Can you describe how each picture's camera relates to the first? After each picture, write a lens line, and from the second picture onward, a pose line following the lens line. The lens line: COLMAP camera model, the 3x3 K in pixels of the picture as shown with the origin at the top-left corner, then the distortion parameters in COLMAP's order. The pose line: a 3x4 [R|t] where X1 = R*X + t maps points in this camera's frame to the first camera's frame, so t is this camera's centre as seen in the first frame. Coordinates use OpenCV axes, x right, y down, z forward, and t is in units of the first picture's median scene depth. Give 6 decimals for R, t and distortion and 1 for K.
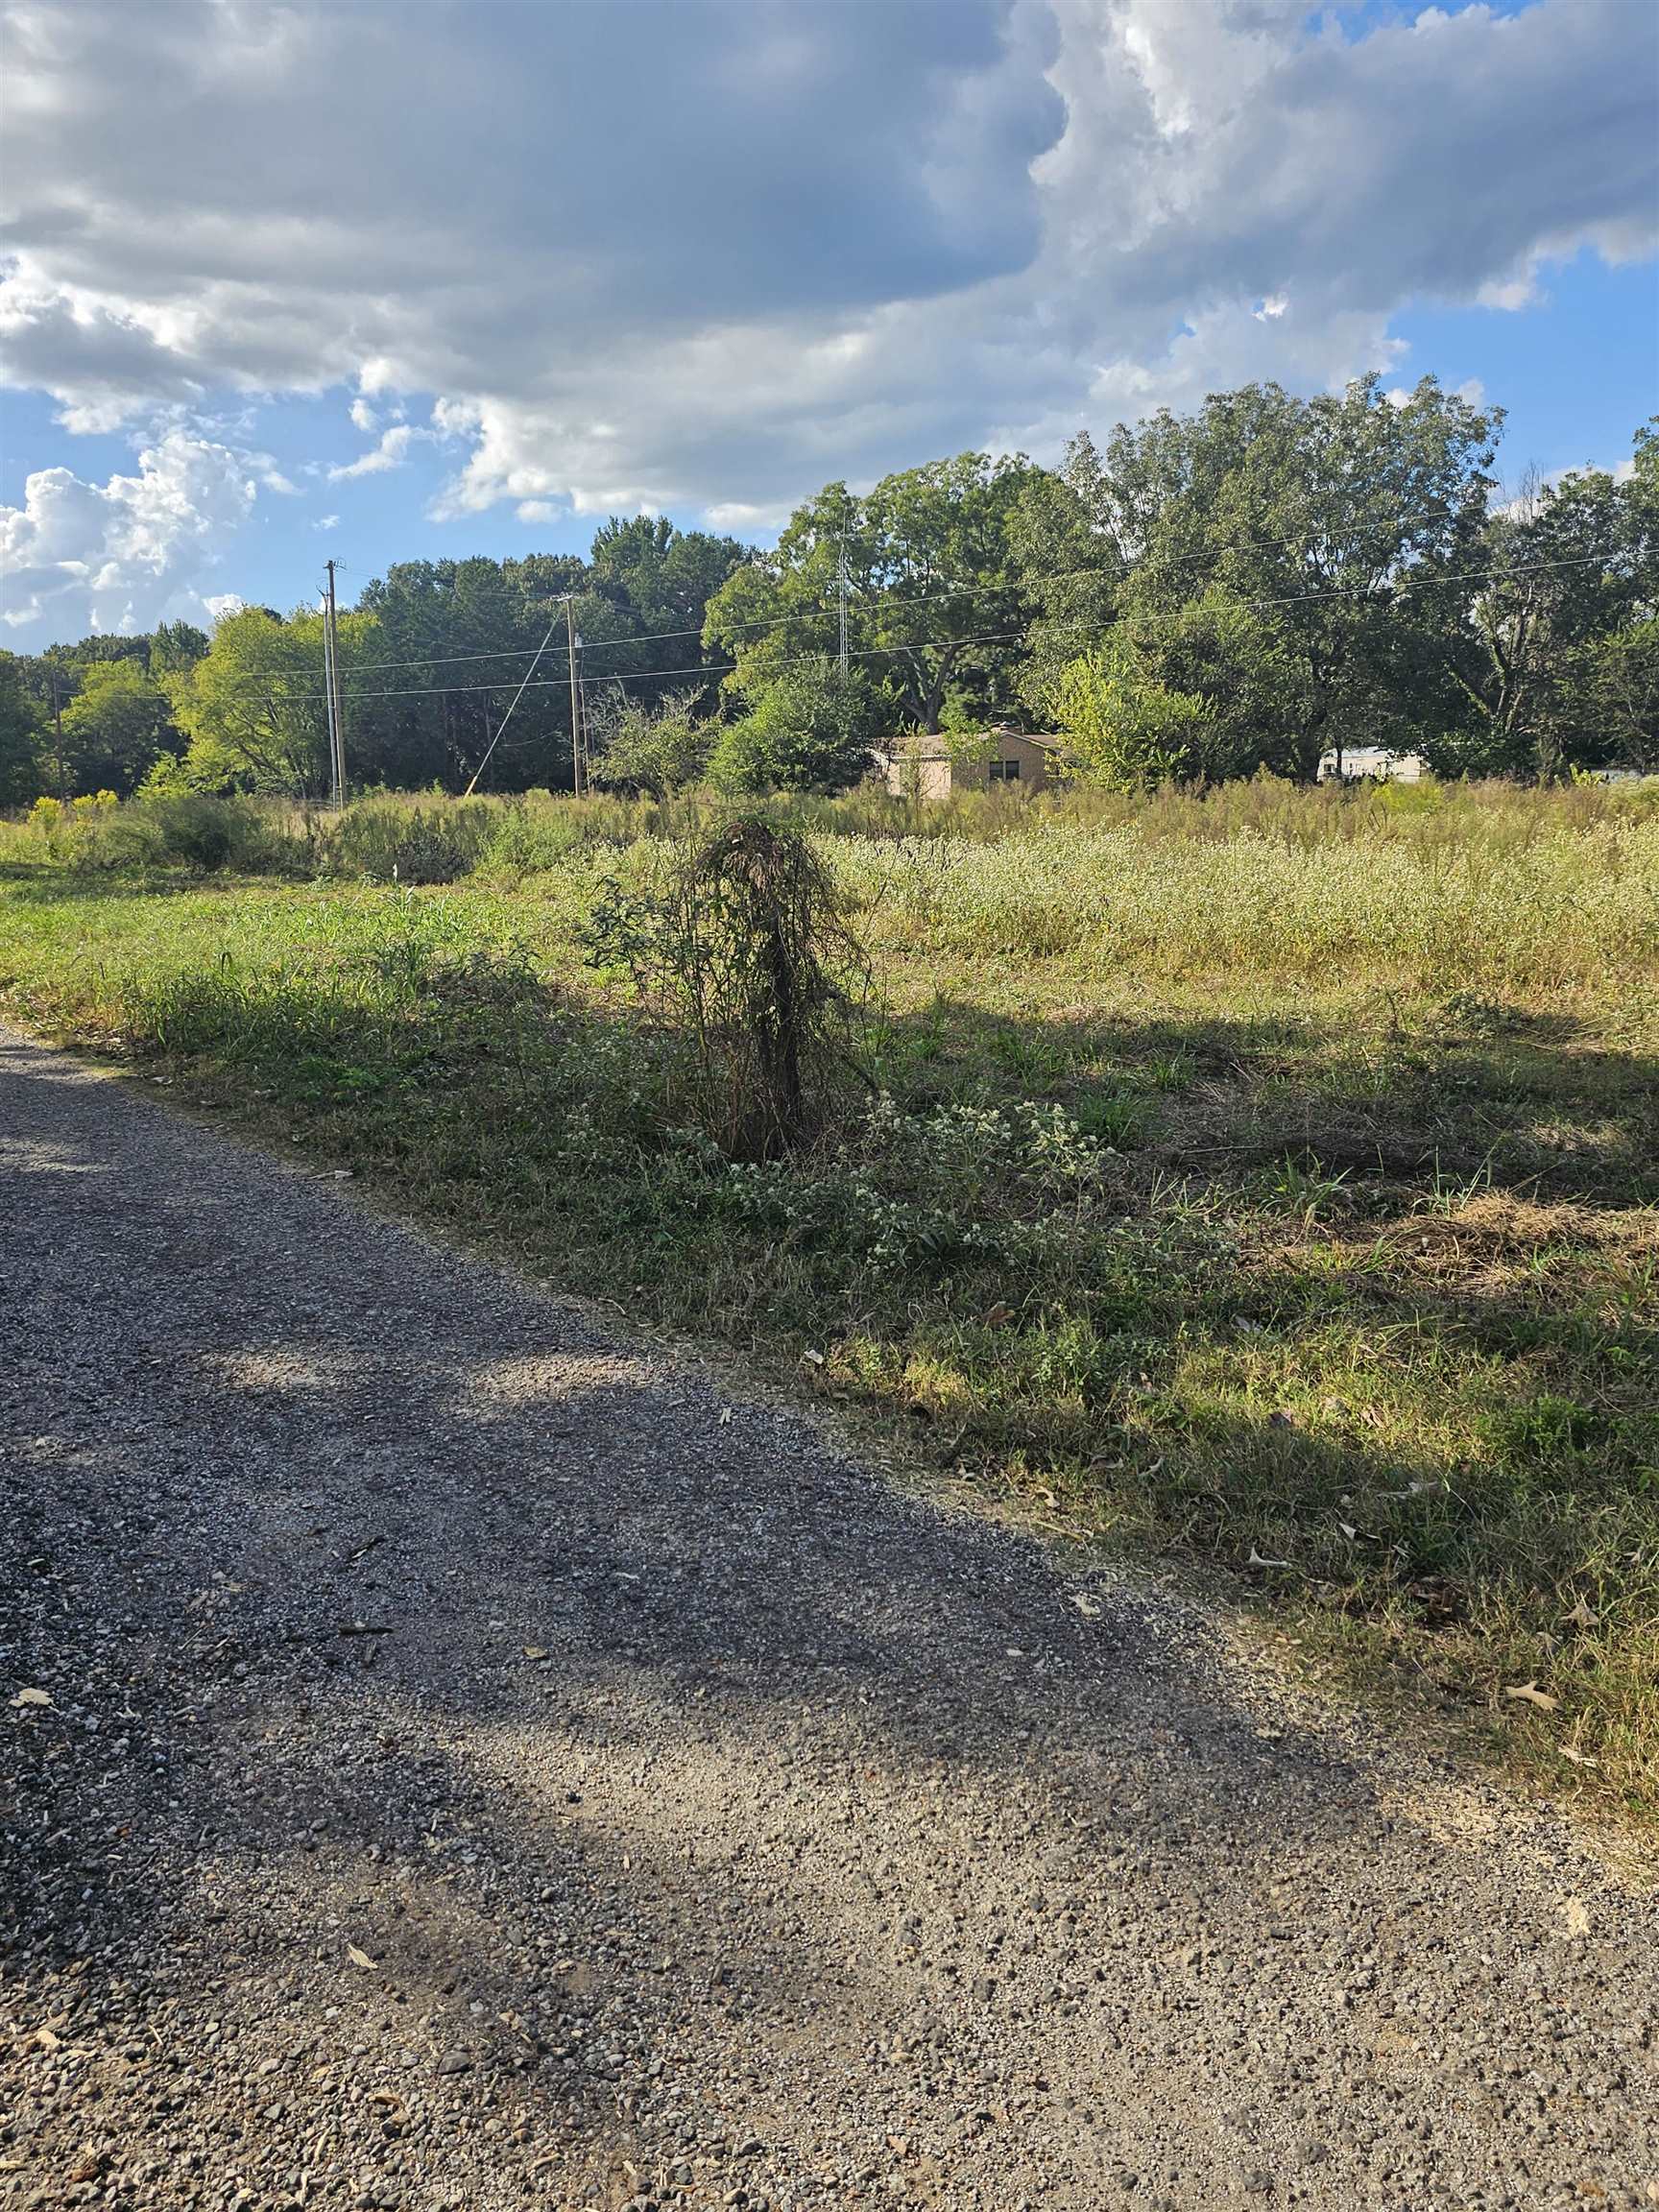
lens RADIAL K [[1673.2, 0, 871.3], [0, 1673.2, 1069.4], [0, 0, 1]] dist [0.077143, -0.082236]
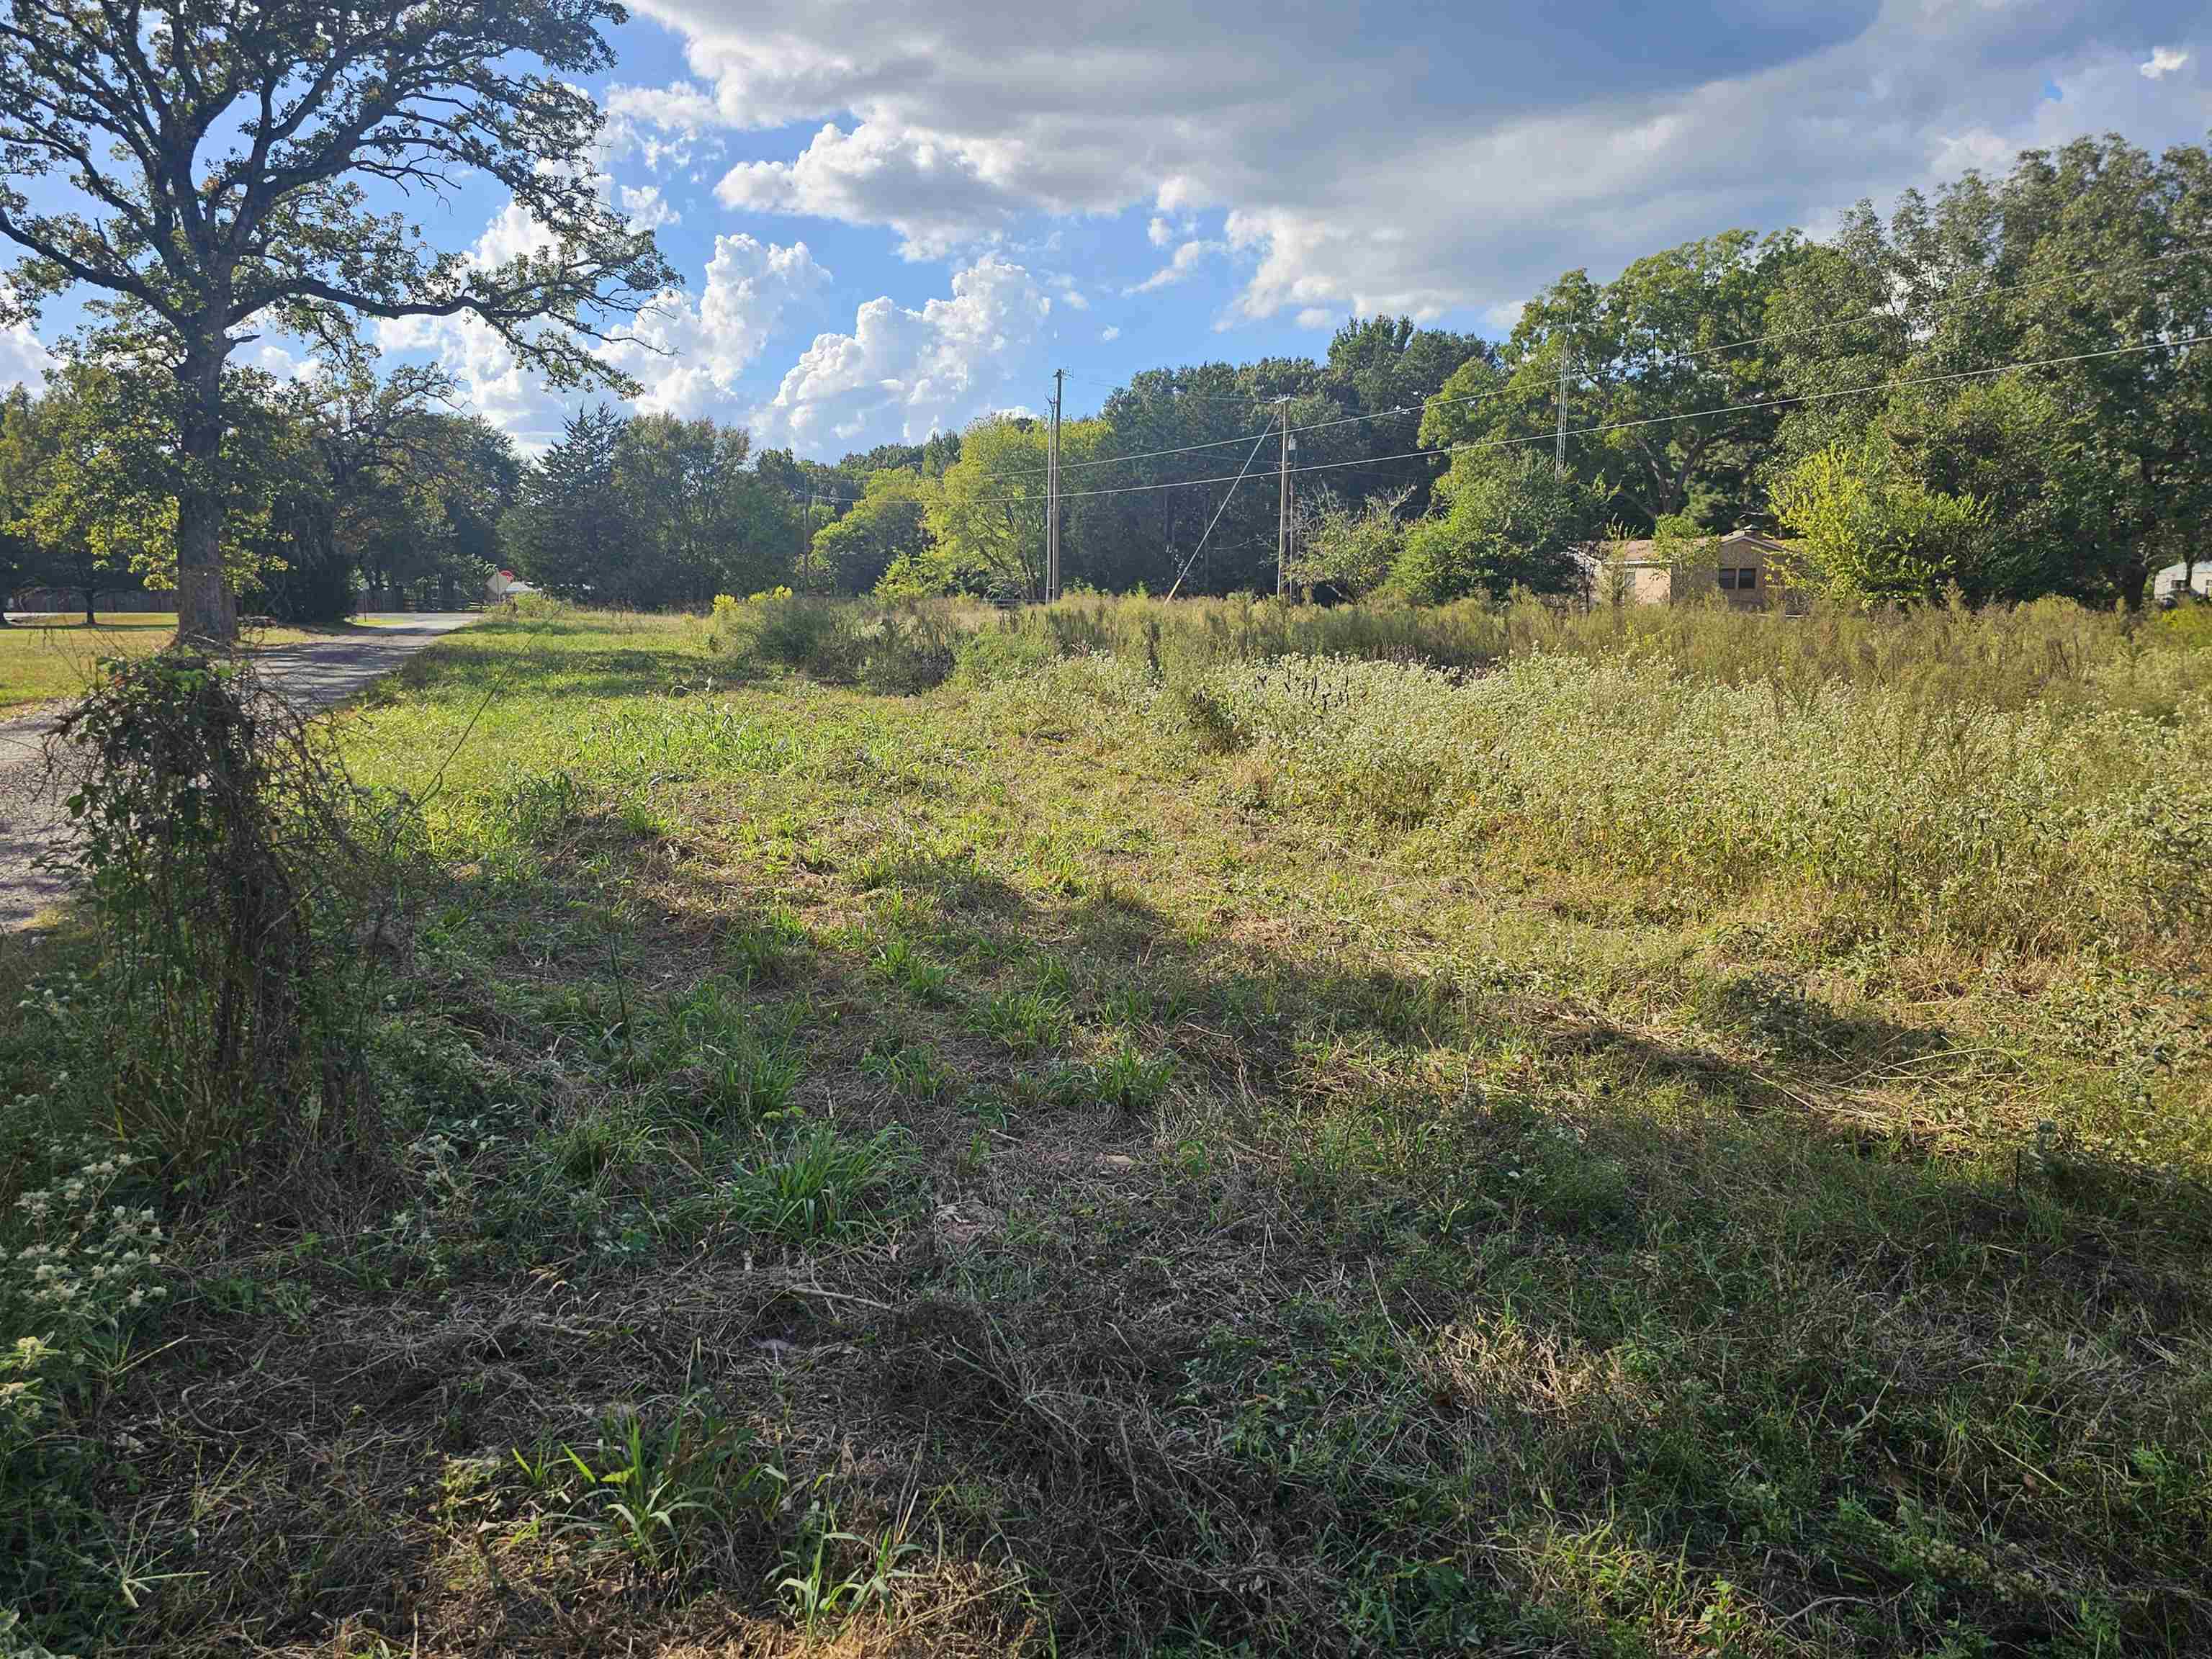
lens RADIAL K [[1673.2, 0, 1073.9], [0, 1673.2, 854.2], [0, 0, 1]] dist [0.077143, -0.082236]
pose [[0.948982, 0.069041, -0.307680, 0.028621], [-0.072273, 0.997384, 0.000890, -0.006326], [0.306937, 0.021393, 0.951489, 0.030796]]
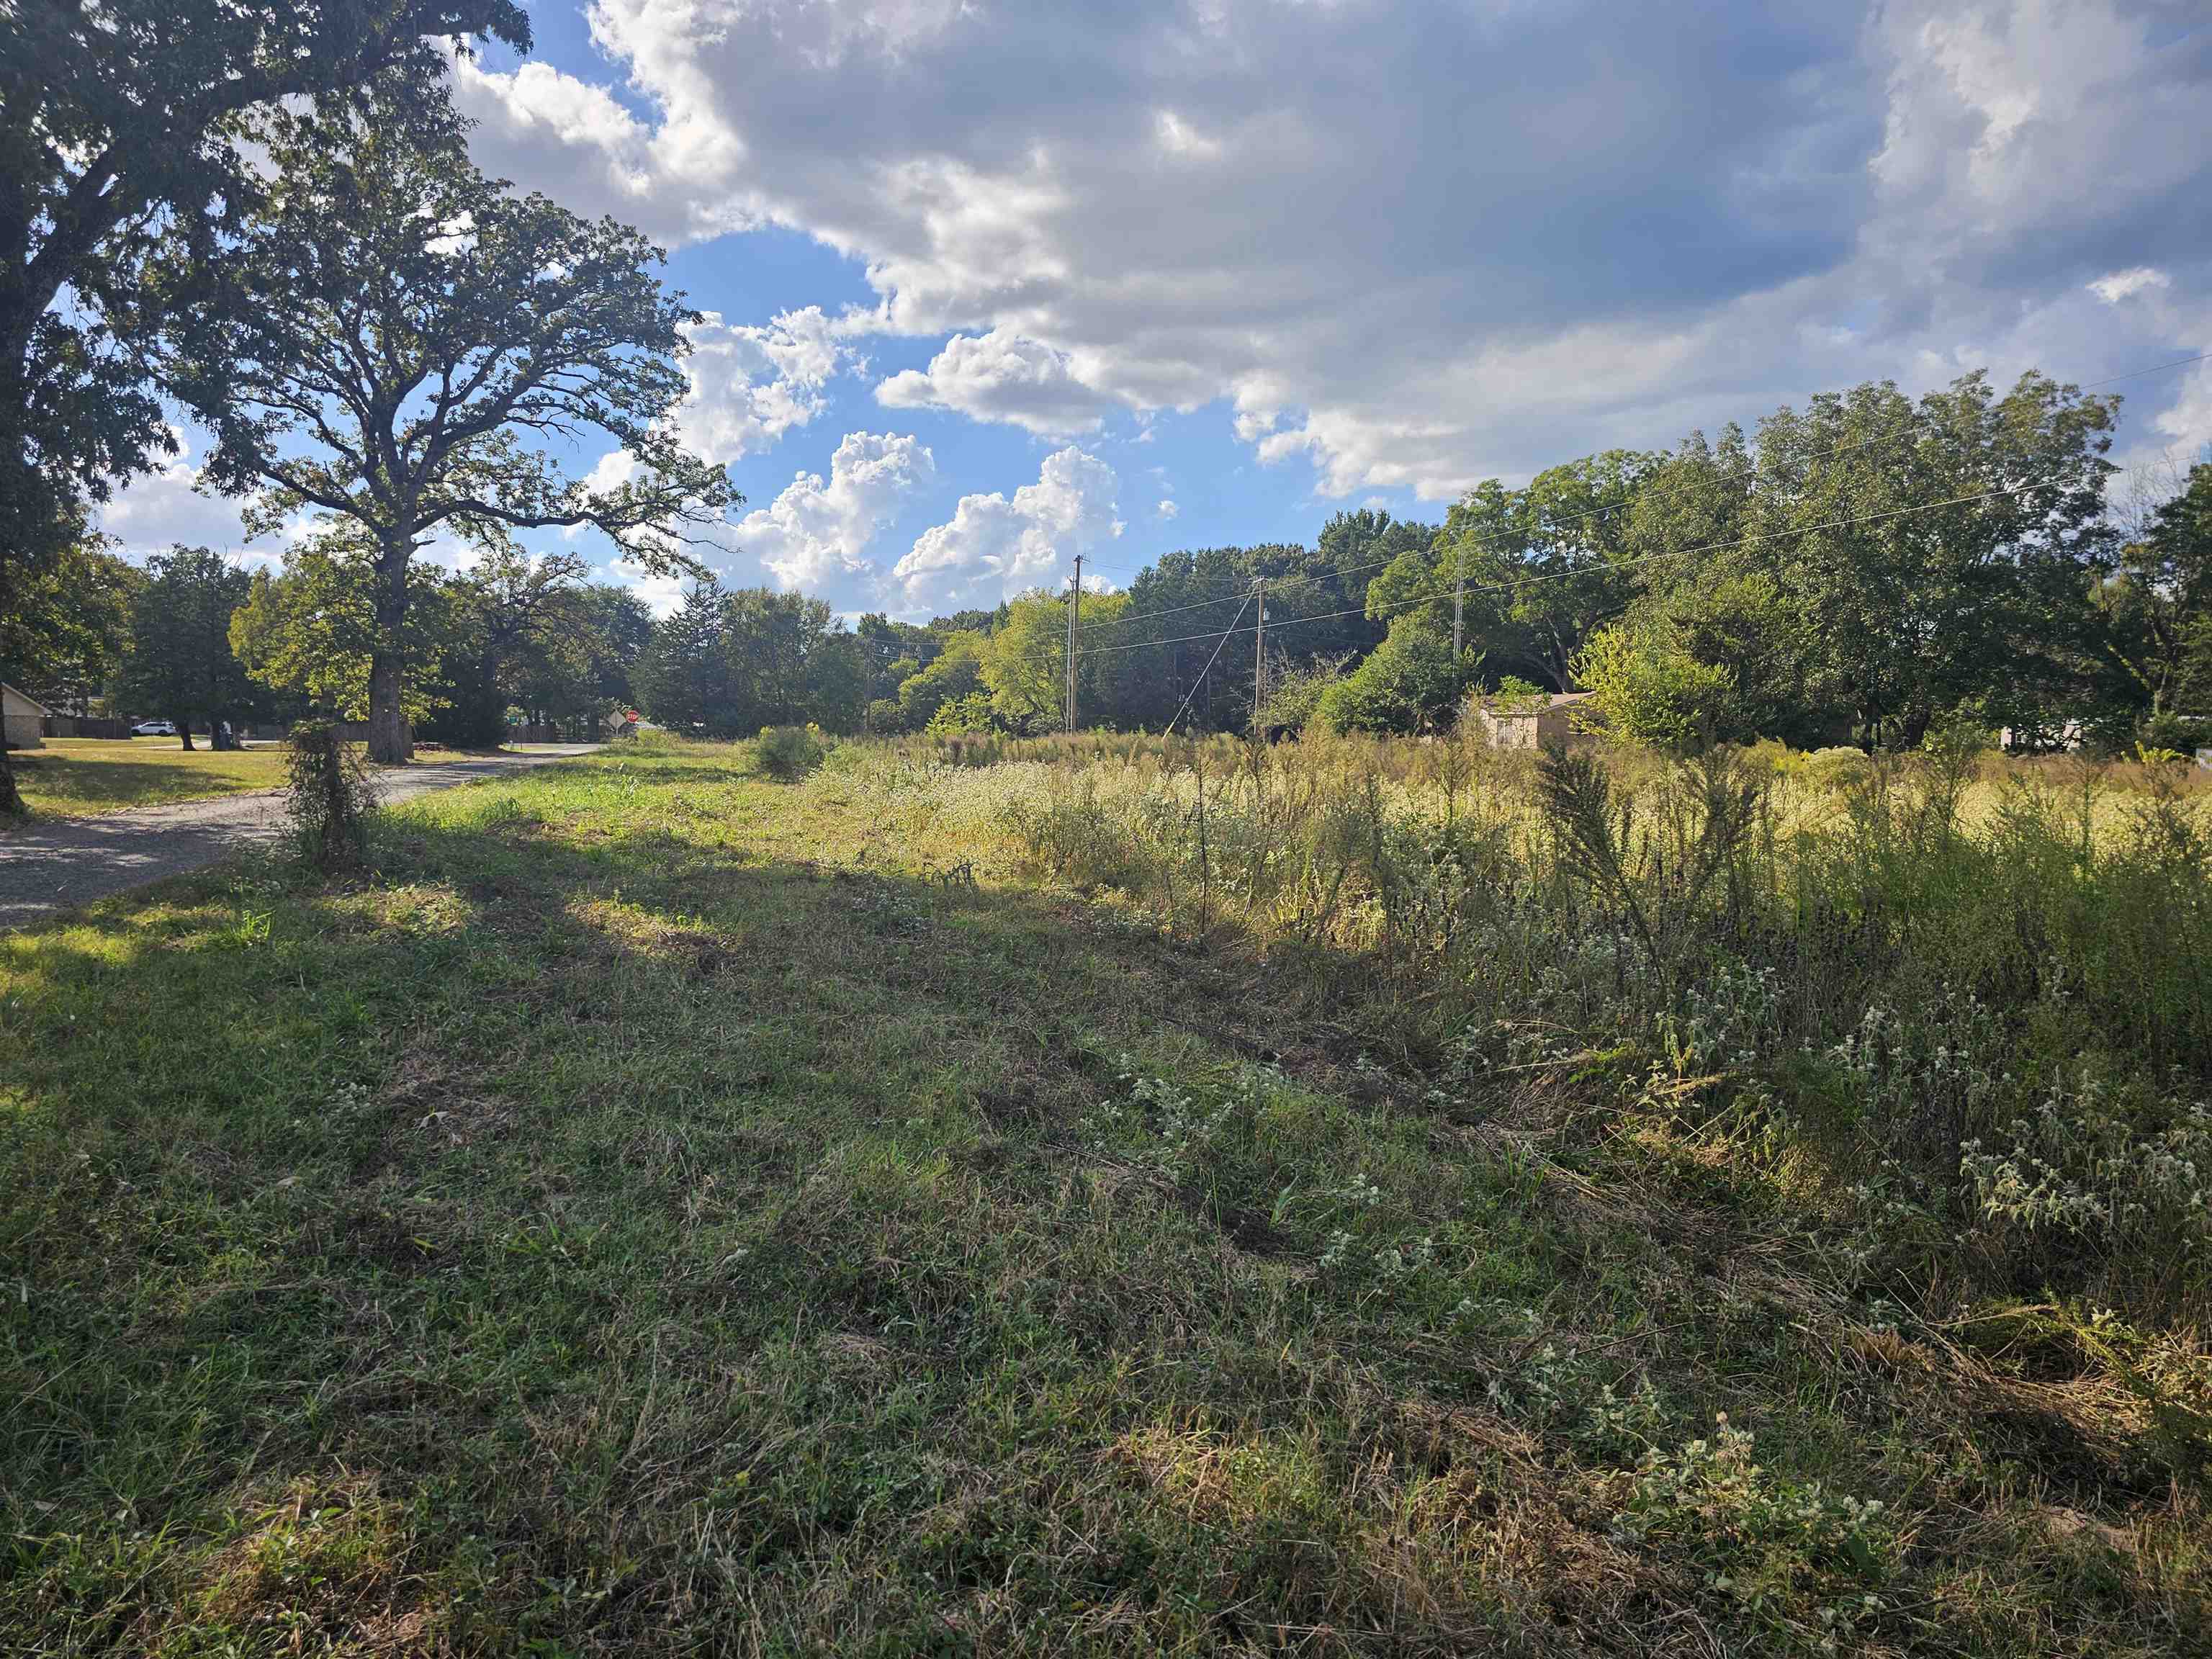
lens RADIAL K [[1483.6, 0, 1083.1], [0, 1483.6, 861.8], [0, 0, 1]] dist [0.045831, -0.025561]
pose [[0.933703, 0.061347, -0.352753, 0.105943], [-0.090029, 0.993785, -0.065470, 0.006089], [0.346544, 0.092887, 0.933423, -0.036067]]
